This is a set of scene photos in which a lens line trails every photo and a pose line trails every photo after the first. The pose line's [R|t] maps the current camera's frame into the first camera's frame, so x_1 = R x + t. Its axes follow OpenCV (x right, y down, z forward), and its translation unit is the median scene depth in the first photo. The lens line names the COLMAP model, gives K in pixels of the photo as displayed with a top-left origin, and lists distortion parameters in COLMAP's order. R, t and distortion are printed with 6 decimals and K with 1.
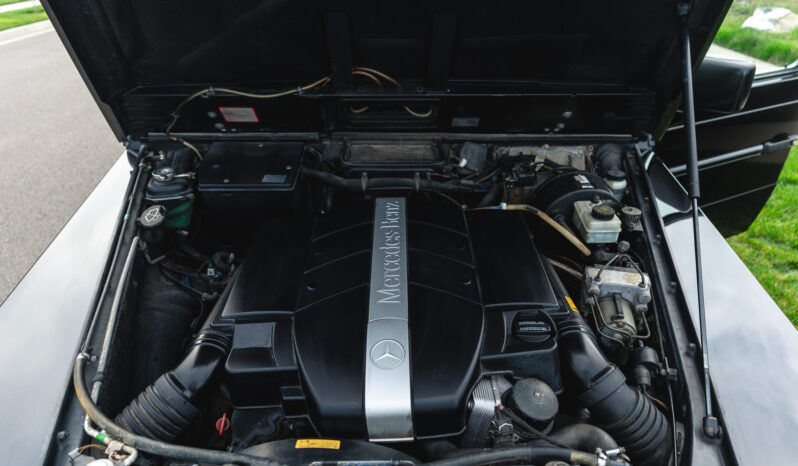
lens RADIAL K [[504.5, 0, 395.5], [0, 504.5, 236.1], [0, 0, 1]] dist [0.003241, 0.002364]
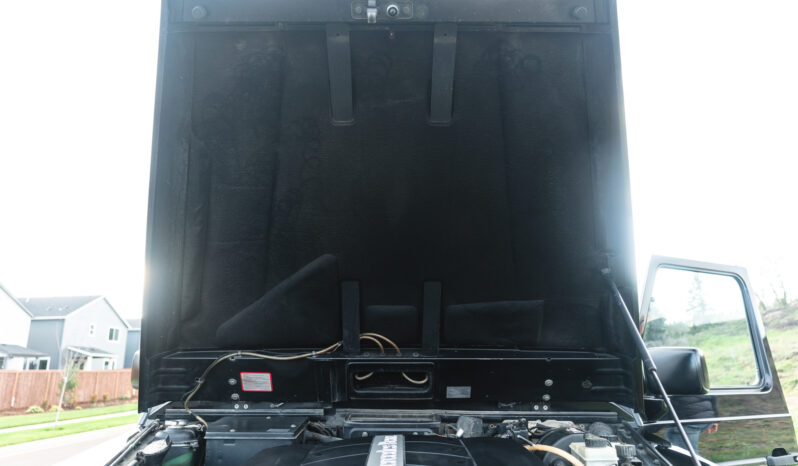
lens RADIAL K [[504.5, 0, 395.5], [0, 504.5, 236.1], [0, 0, 1]] dist [0.003241, 0.002364]
pose [[0.999932, 0.002343, -0.011453, 0.013479], [-0.009908, 0.689802, -0.723930, 0.366583], [0.006204, 0.723994, 0.689779, -0.010389]]
